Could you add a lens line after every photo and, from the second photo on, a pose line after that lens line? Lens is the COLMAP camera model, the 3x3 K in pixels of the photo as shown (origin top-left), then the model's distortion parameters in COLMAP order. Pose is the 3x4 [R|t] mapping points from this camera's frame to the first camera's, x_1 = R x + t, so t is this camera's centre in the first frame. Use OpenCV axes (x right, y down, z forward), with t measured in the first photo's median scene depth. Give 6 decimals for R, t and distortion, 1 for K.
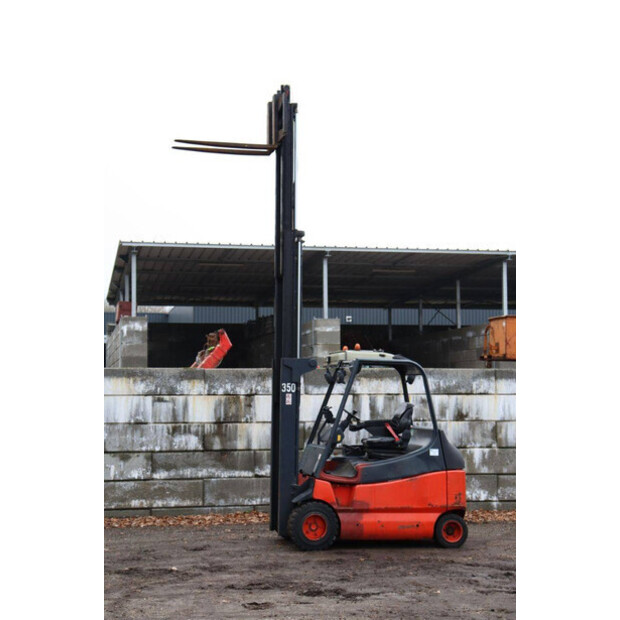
lens RADIAL K [[1163.1, 0, 310.0], [0, 1163.1, 310.0], [0, 0, 1]] dist [0.214572, 0.330501]
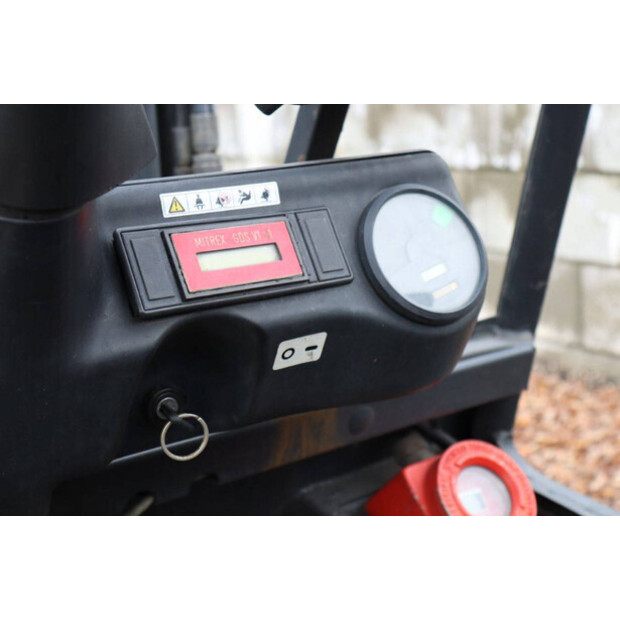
lens RADIAL K [[1057.6, 0, 310.0], [0, 1057.6, 310.0], [0, 0, 1]] dist [0.160960, -0.011830]
pose [[0.377101, 0.172816, -0.909906, 0.056568], [0.125725, 0.963792, 0.235155, 0.079659], [0.917599, -0.203075, 0.341719, 0.819475]]
